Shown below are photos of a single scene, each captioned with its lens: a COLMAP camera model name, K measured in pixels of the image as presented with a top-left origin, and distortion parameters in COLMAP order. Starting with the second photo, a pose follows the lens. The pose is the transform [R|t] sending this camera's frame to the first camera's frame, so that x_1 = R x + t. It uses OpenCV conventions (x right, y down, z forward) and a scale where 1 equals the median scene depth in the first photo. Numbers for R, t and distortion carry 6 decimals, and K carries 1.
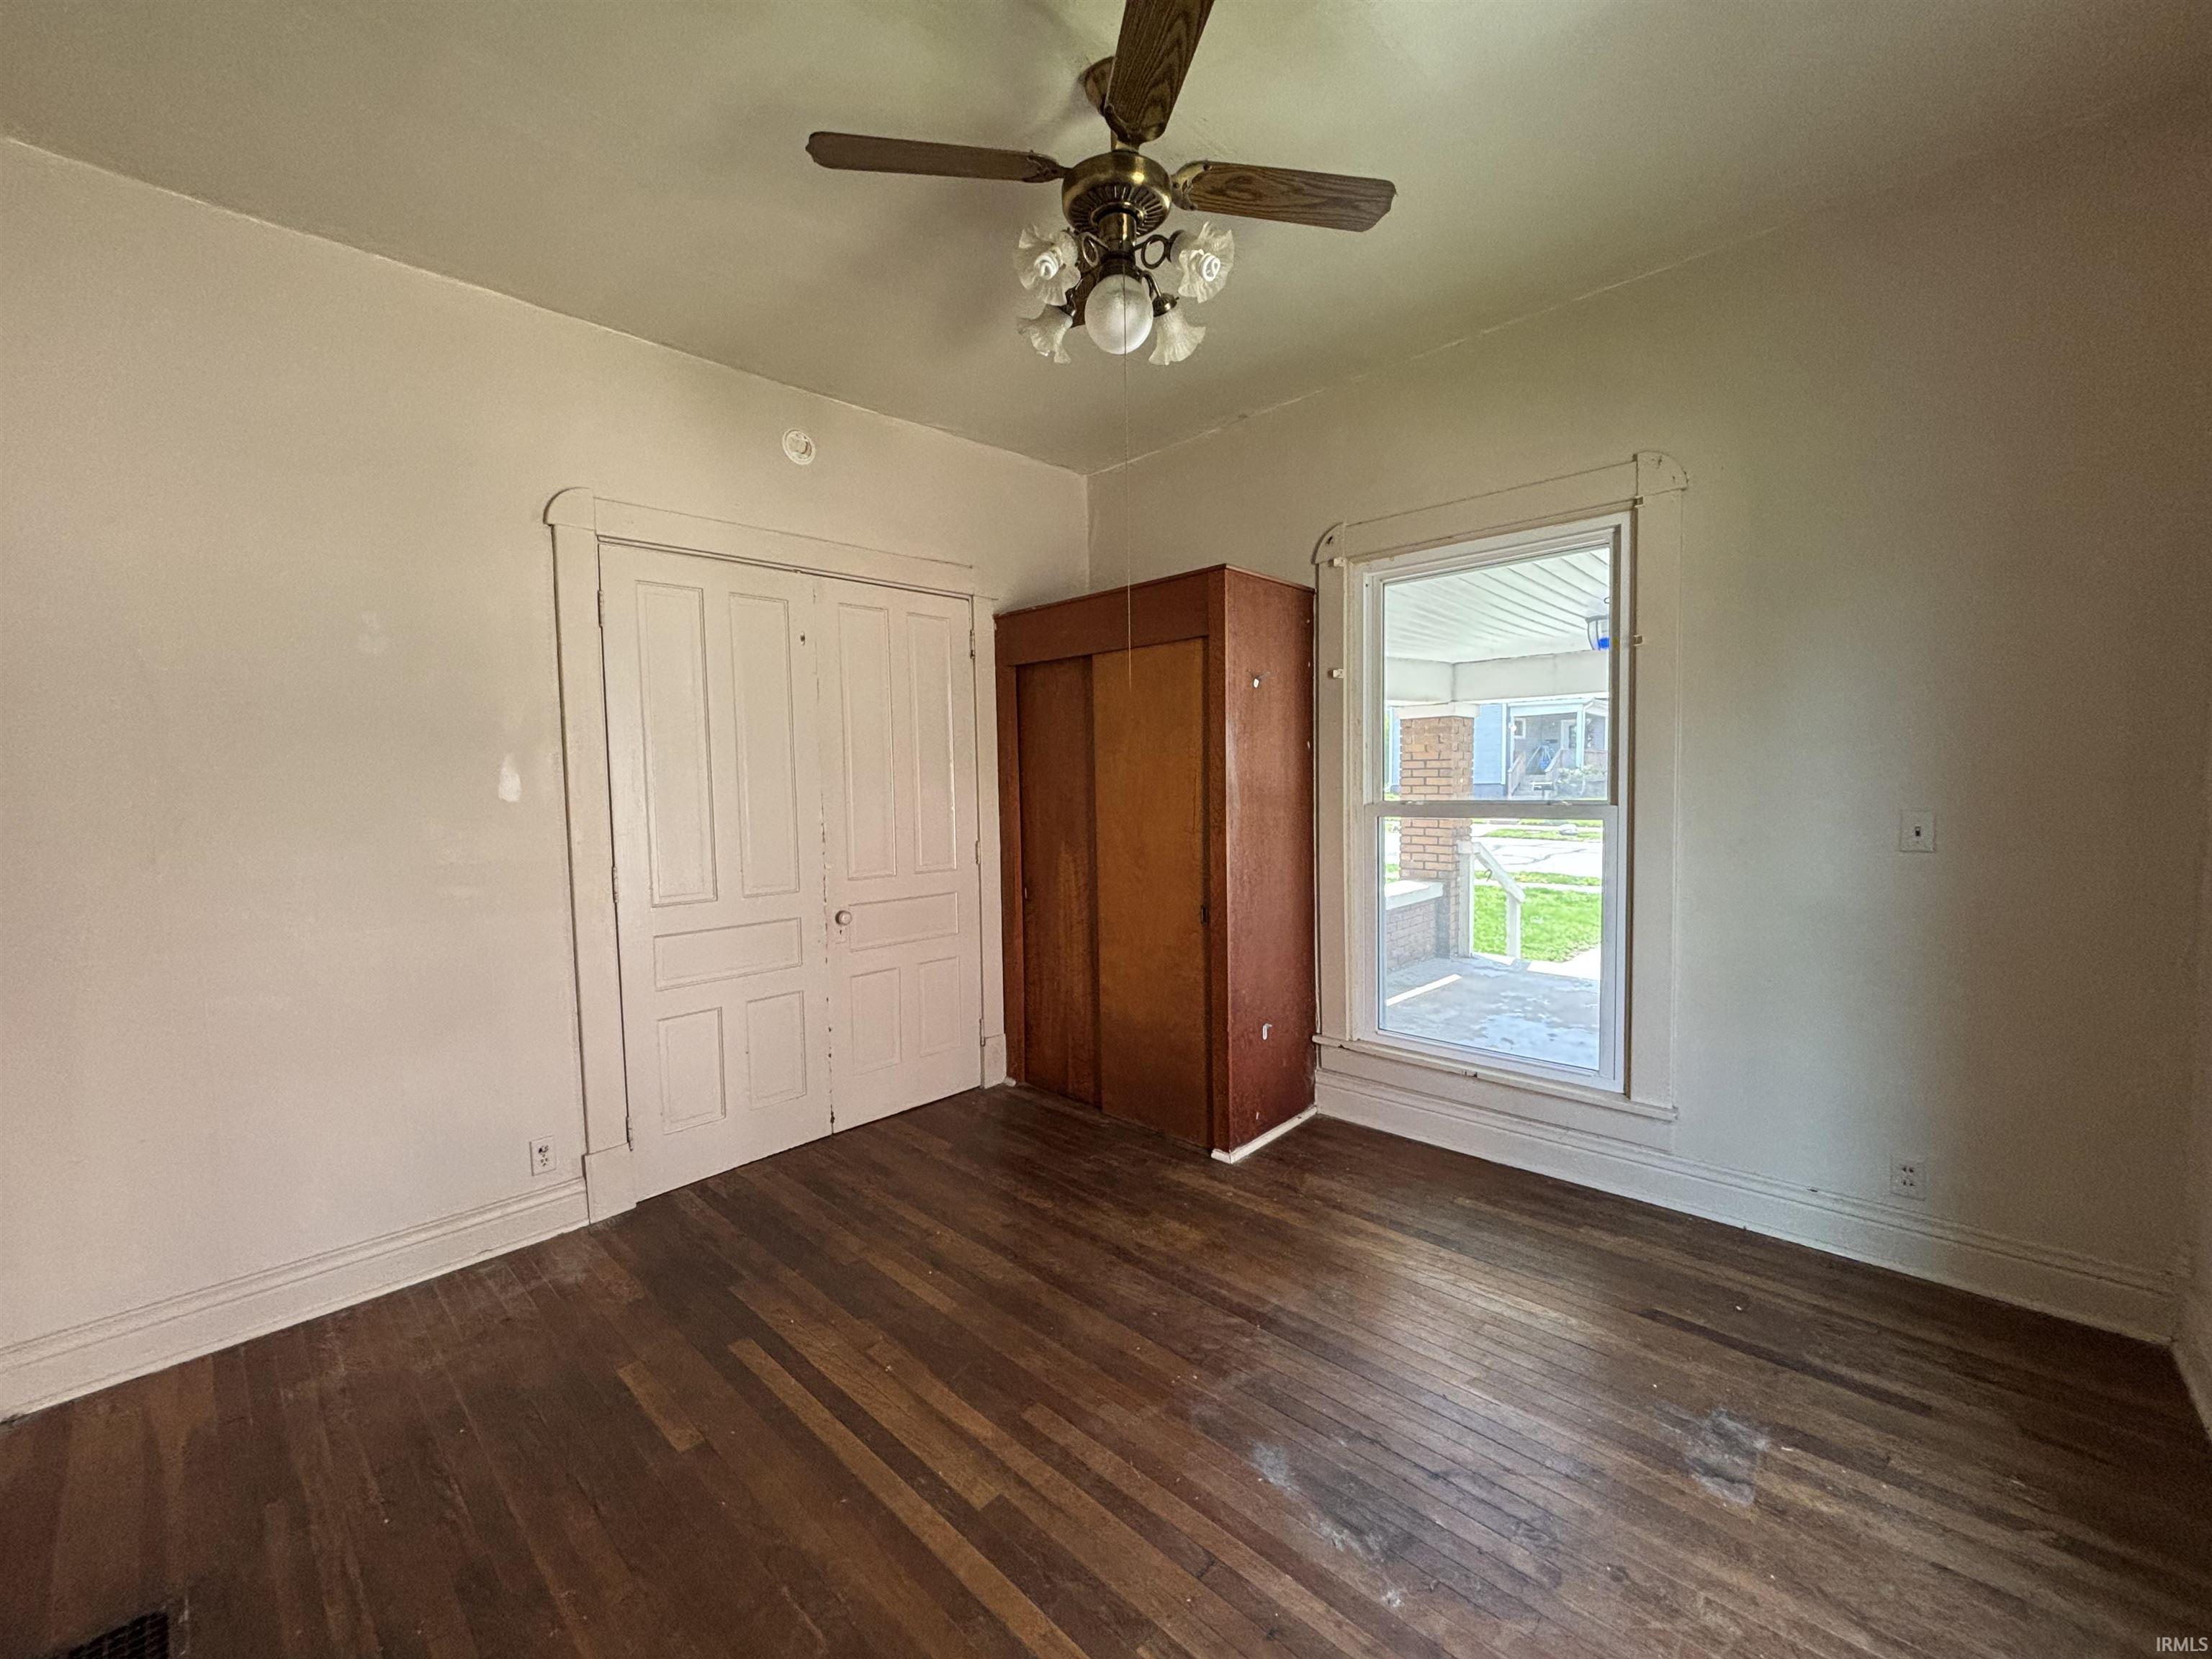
lens RADIAL K [[884.4, 0, 1105.6], [0, 884.4, 833.1], [0, 0, 1]] dist [-0.002270, 0.000770]
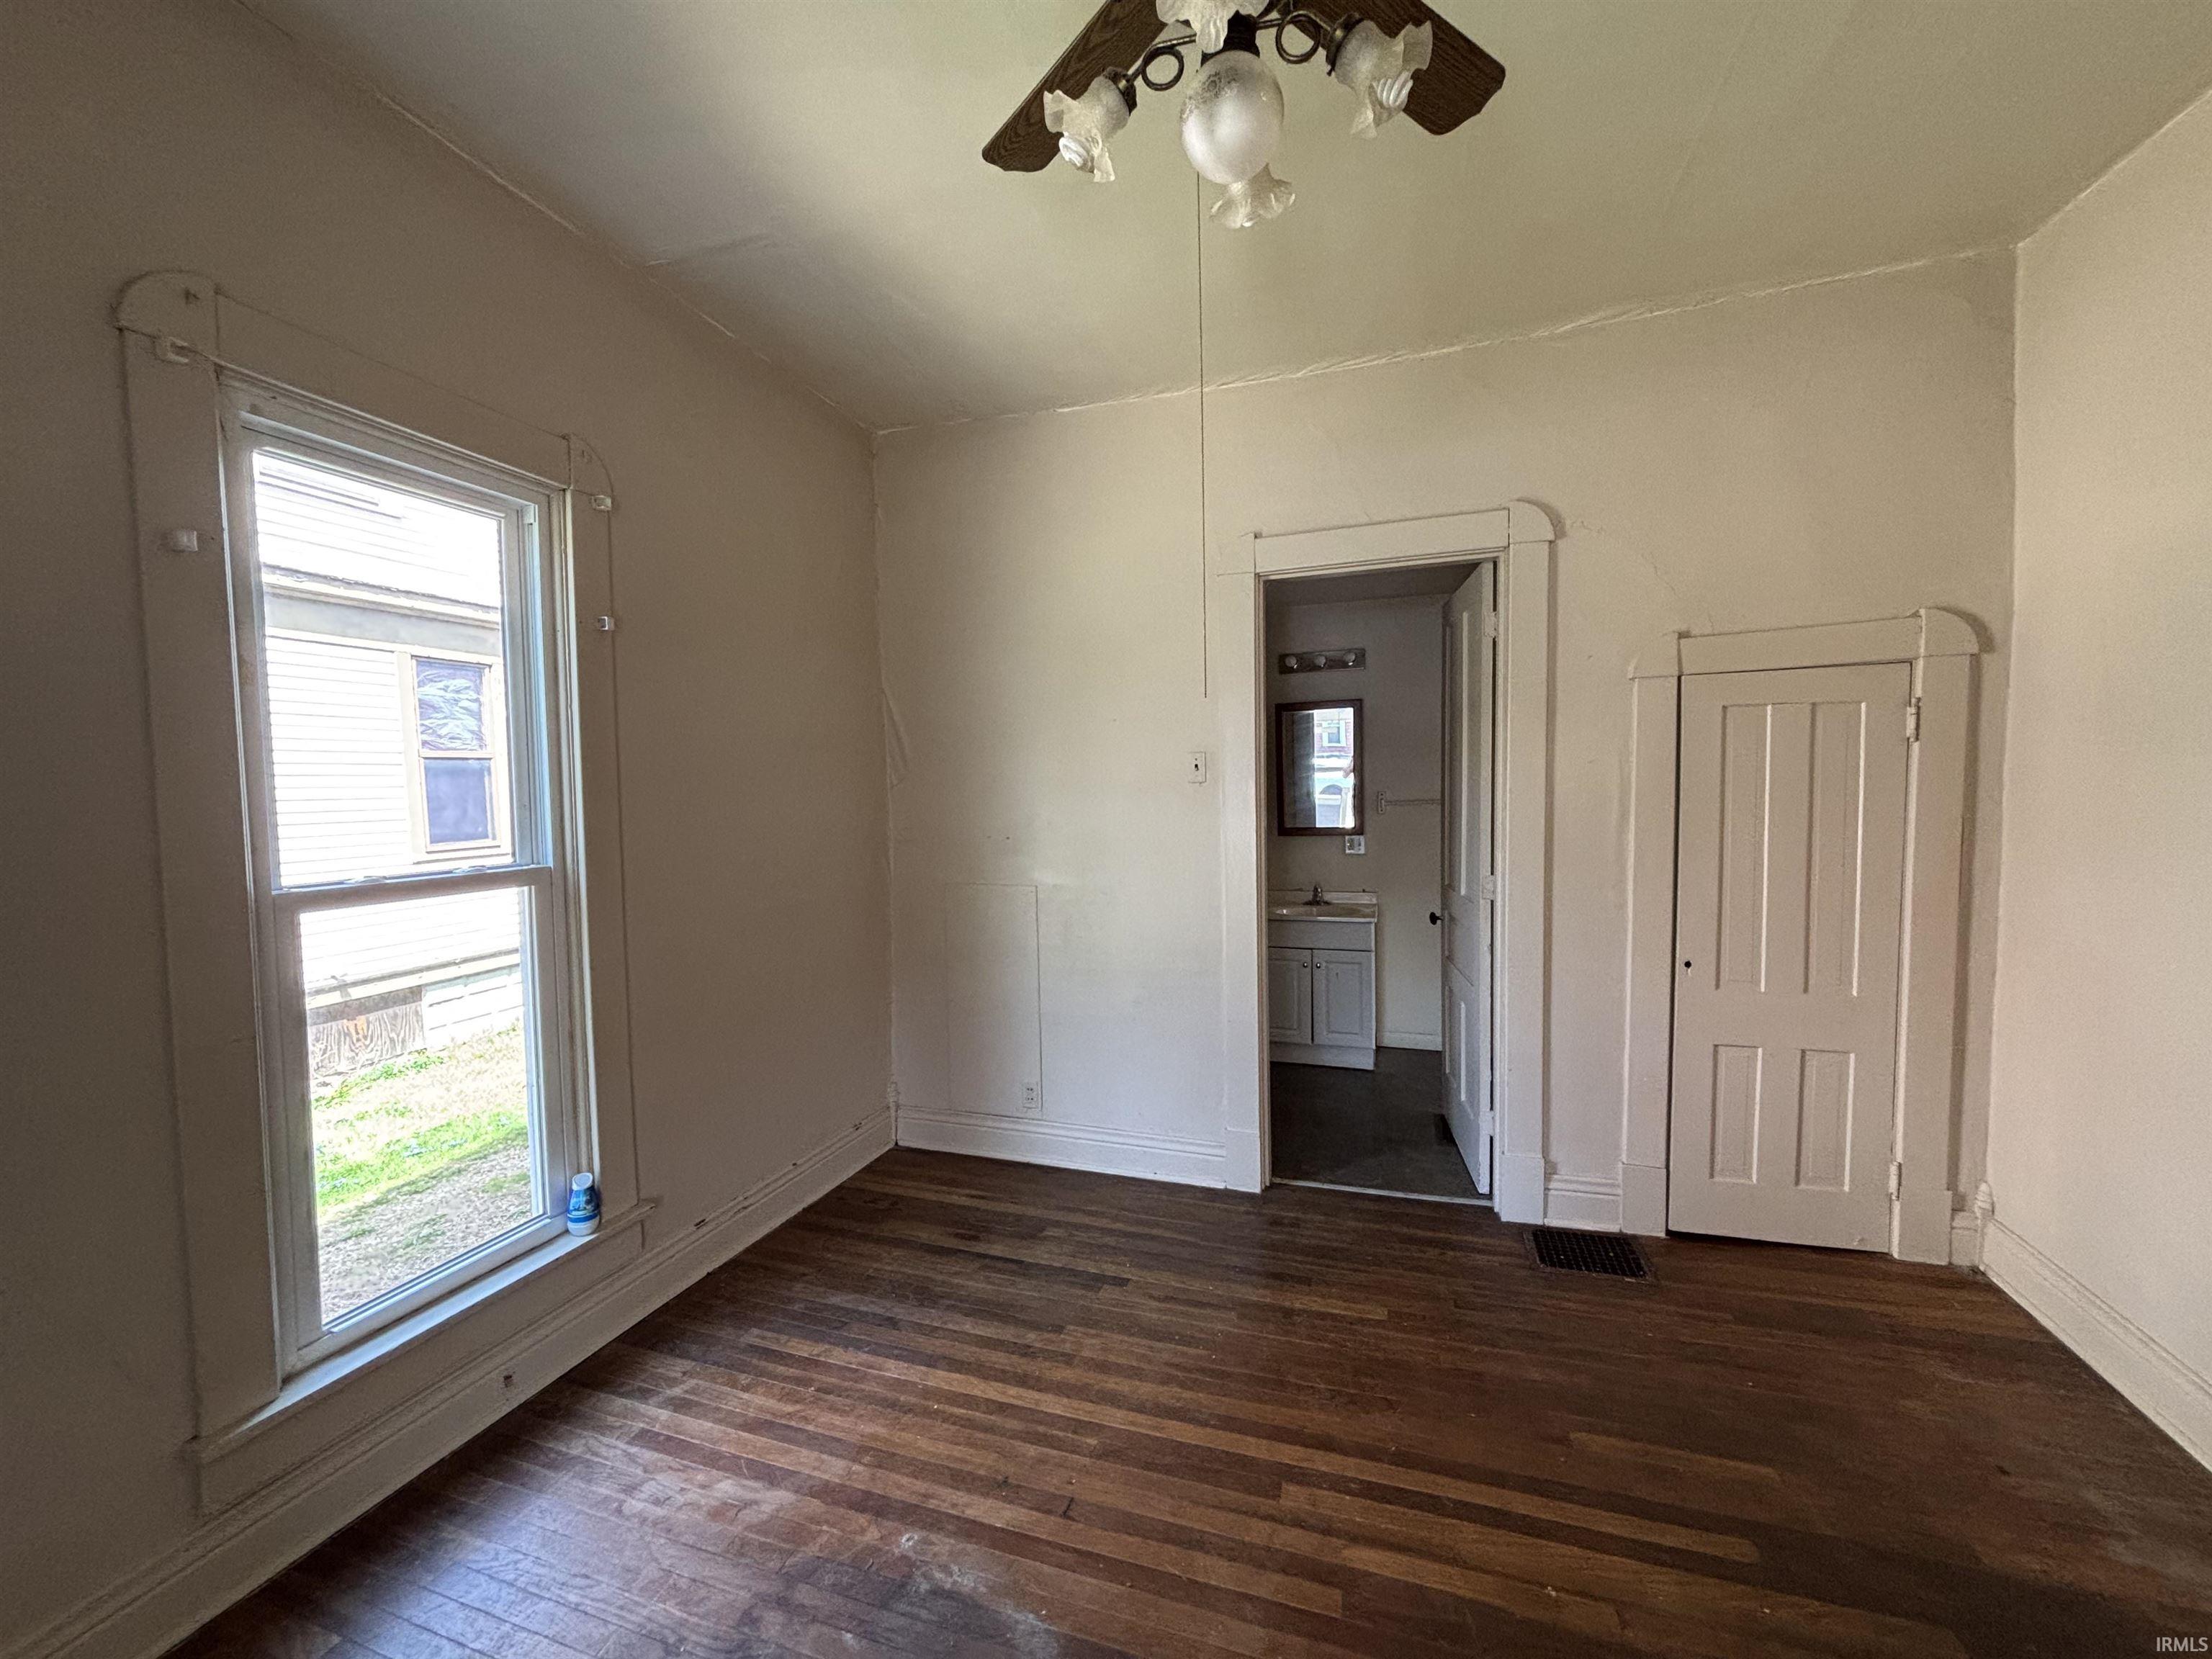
lens RADIAL K [[884.4, 0, 1105.6], [0, 884.4, 833.1], [0, 0, 1]] dist [-0.002270, 0.000770]
pose [[-0.906419, 0.062426, -0.417740, 0.441915], [0.009680, 0.991828, 0.127211, -0.152085], [0.422268, 0.111263, -0.899617, 1.747529]]
